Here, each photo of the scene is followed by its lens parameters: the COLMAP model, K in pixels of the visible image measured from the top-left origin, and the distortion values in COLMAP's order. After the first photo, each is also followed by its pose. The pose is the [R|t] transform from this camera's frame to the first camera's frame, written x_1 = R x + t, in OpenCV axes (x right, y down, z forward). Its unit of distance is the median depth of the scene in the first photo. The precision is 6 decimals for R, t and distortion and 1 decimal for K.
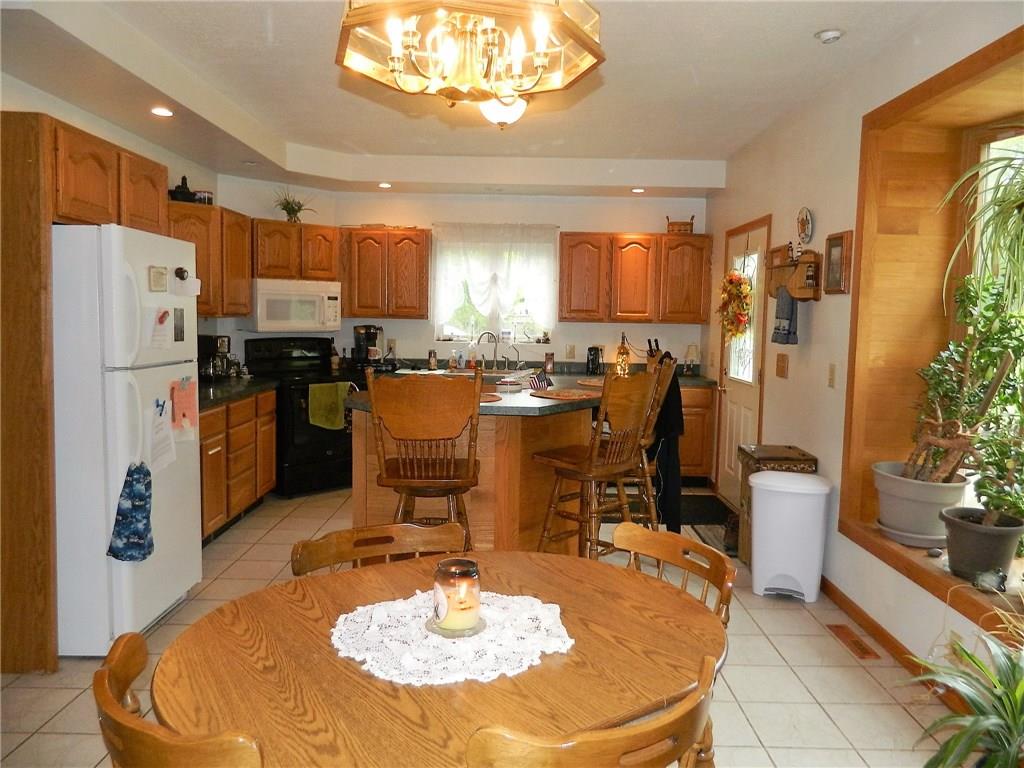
lens RADIAL K [[752.1, 0, 515.3], [0, 752.1, 382.6], [0, 0, 1]] dist [0.002656, -0.002560]
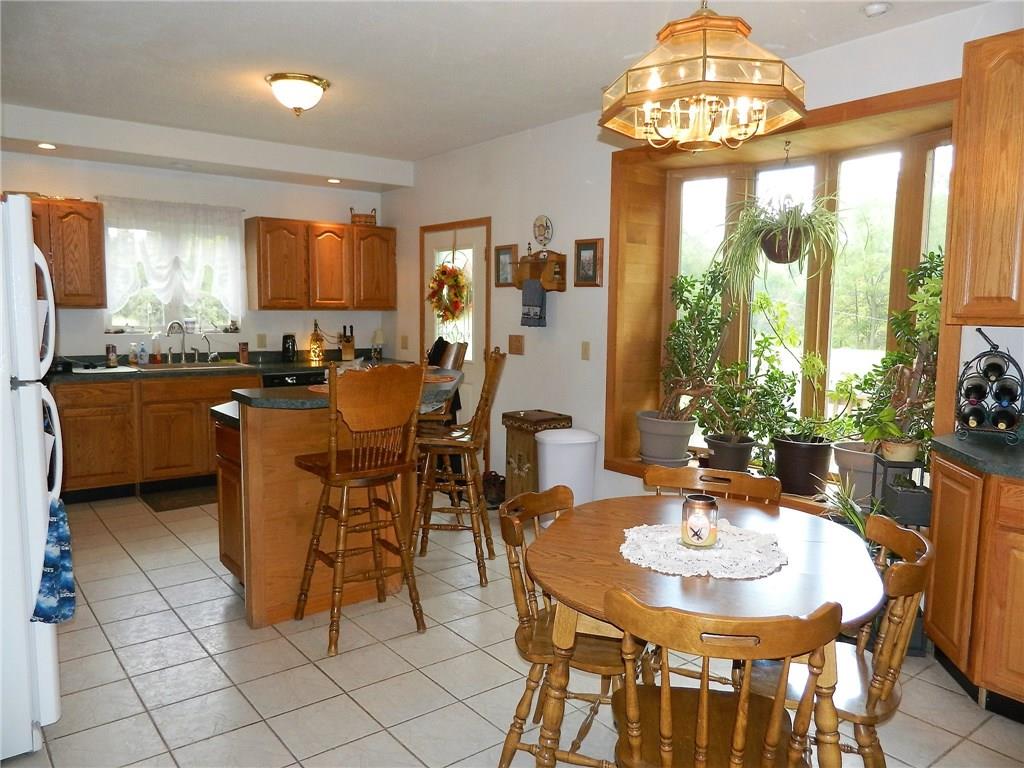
lens RADIAL K [[752.1, 0, 515.3], [0, 752.1, 382.6], [0, 0, 1]] dist [0.002656, -0.002560]
pose [[0.787309, -0.071842, 0.612358, -0.283318], [0.057878, 0.997414, 0.042604, -0.009793], [-0.613836, 0.001899, 0.789431, 0.036103]]
